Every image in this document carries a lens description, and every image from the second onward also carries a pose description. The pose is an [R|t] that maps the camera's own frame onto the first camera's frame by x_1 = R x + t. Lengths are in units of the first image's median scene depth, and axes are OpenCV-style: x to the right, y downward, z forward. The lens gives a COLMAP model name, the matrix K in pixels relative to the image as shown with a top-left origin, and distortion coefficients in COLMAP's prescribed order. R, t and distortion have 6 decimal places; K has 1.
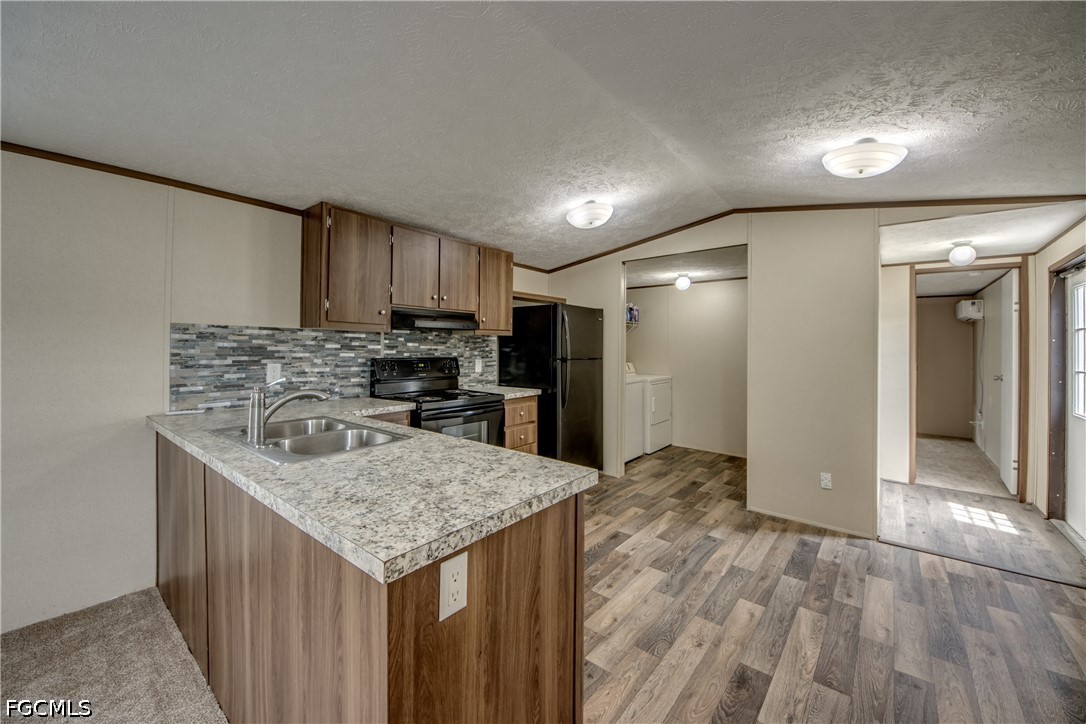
lens RADIAL K [[419.2, 0, 543.9], [0, 419.2, 342.3], [0, 0, 1]] dist [0.041049, -0.028590]
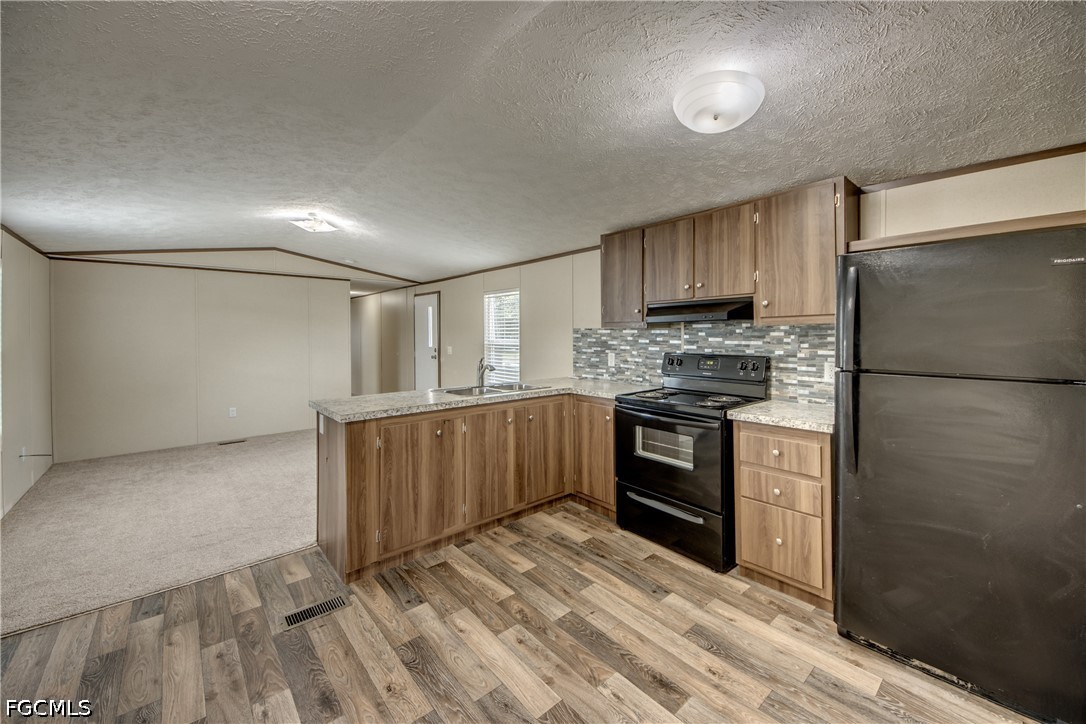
lens RADIAL K [[435.2, 0, 550.5], [0, 435.2, 338.2], [0, 0, 1]] dist [0.029380, -0.014589]
pose [[-0.180728, 0.003430, -0.983527, 0.749782], [0.016269, 0.999868, 0.000498, -0.003951], [0.983398, -0.015911, -0.180760, 0.932526]]
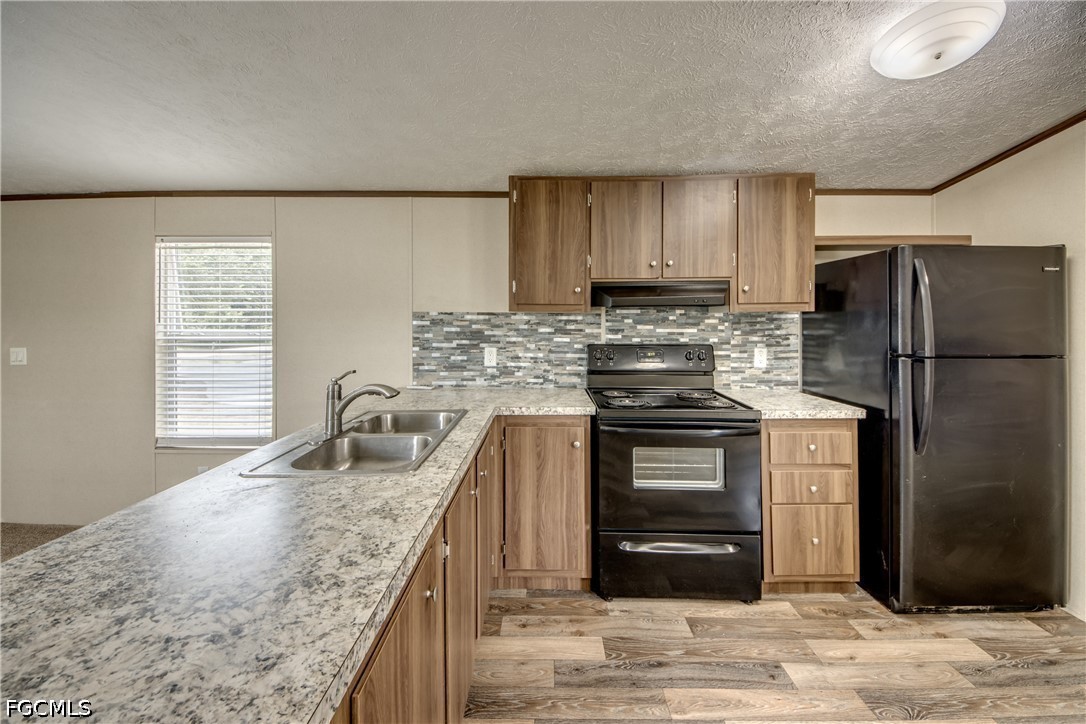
lens RADIAL K [[423.6, 0, 555.3], [0, 423.6, 321.1], [0, 0, 1]] dist [0.043311, -0.024124]
pose [[0.622586, -0.004185, -0.782540, 0.229749], [0.015496, 0.999856, 0.006982, -0.016098], [0.782398, -0.016473, 0.622561, 0.426156]]
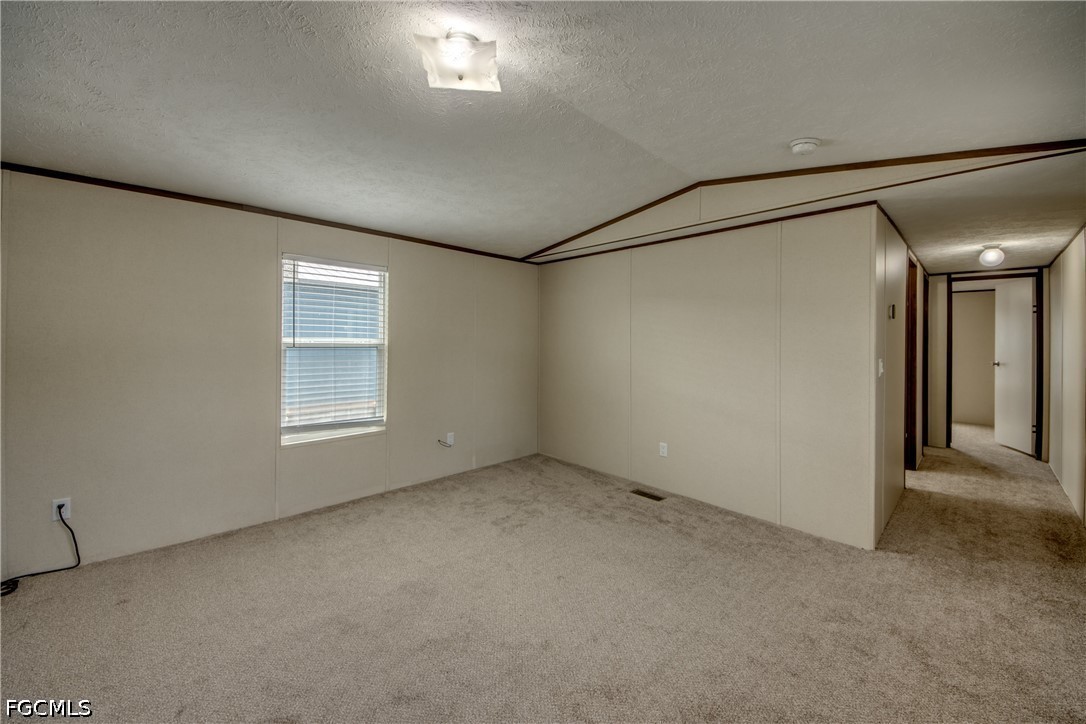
lens RADIAL K [[414.6, 0, 545.8], [0, 414.6, 331.2], [0, 0, 1]] dist [0.016851, -0.011858]
pose [[-0.991445, -0.019187, 0.129109, -0.600055], [-0.023242, 0.999280, -0.029976, -0.006379], [-0.128441, -0.032720, -0.991177, 0.517238]]
